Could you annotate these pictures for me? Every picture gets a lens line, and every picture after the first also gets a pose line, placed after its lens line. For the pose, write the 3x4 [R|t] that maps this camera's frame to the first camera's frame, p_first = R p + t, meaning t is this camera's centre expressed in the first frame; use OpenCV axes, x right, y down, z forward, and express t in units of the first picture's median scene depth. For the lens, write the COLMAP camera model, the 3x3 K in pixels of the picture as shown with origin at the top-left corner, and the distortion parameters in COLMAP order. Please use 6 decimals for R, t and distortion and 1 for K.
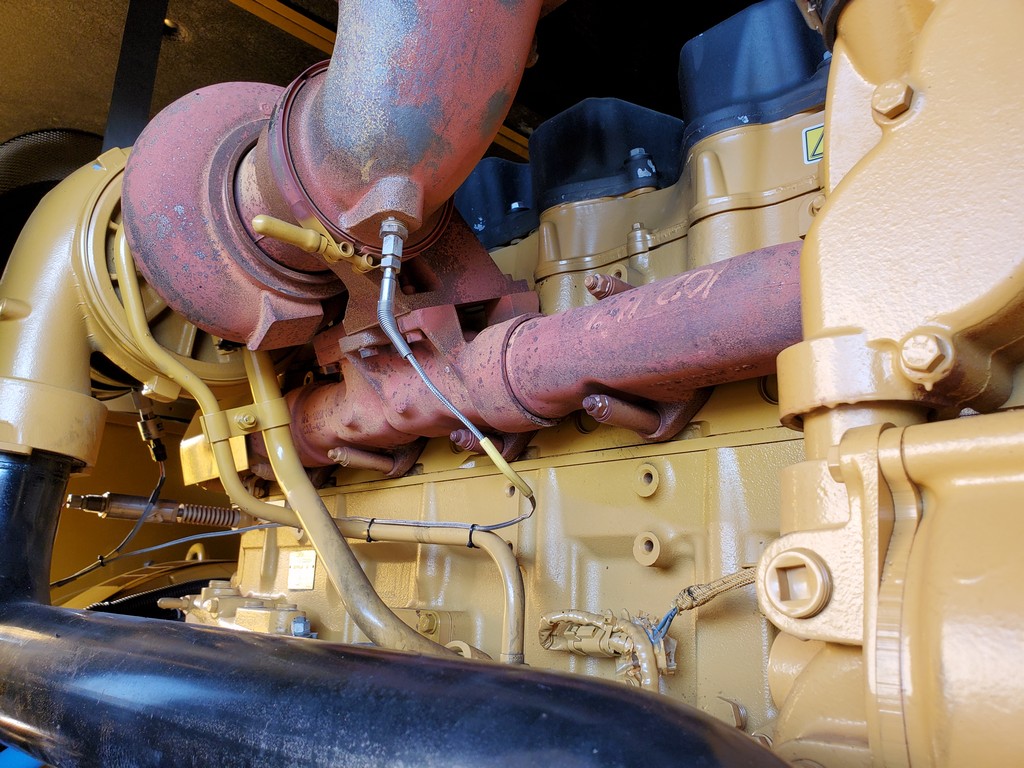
lens RADIAL K [[809.5, 0, 488.6], [0, 809.5, 383.1], [0, 0, 1]] dist [0.033283, -0.009959]
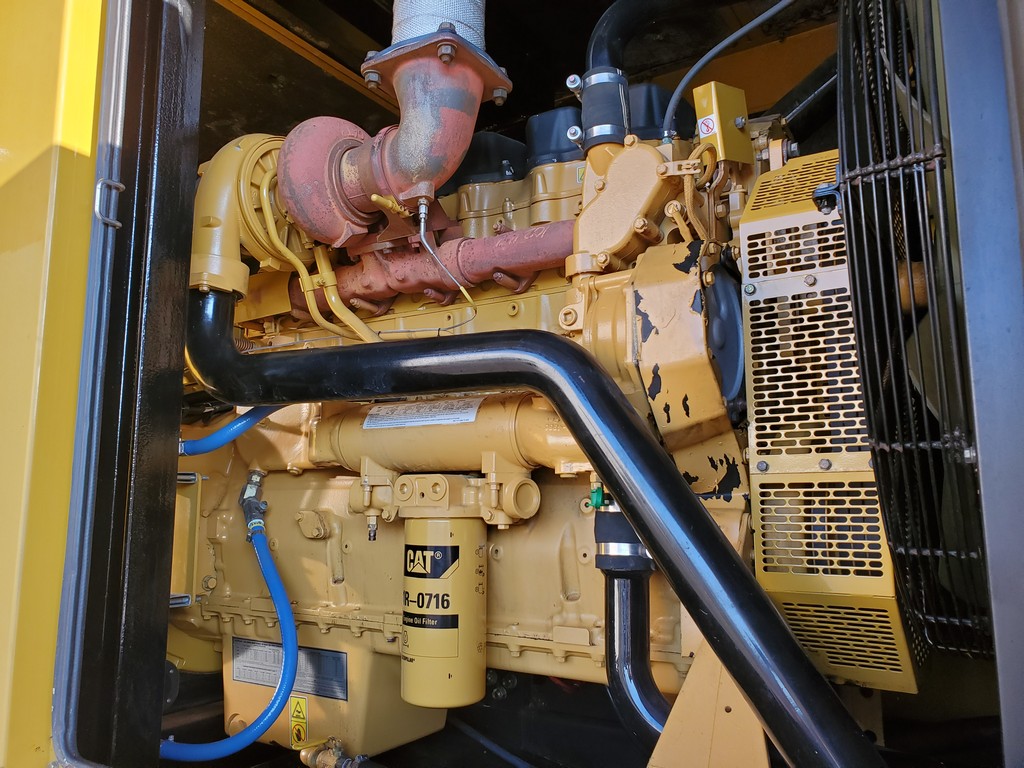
lens RADIAL K [[809.5, 0, 507.1], [0, 809.5, 383.9], [0, 0, 1]] dist [0.033283, -0.009959]
pose [[0.959498, -0.000910, 0.281713, -0.512388], [-0.031540, 0.993361, 0.110634, 0.073698], [-0.279943, -0.115038, 0.953099, -1.362317]]
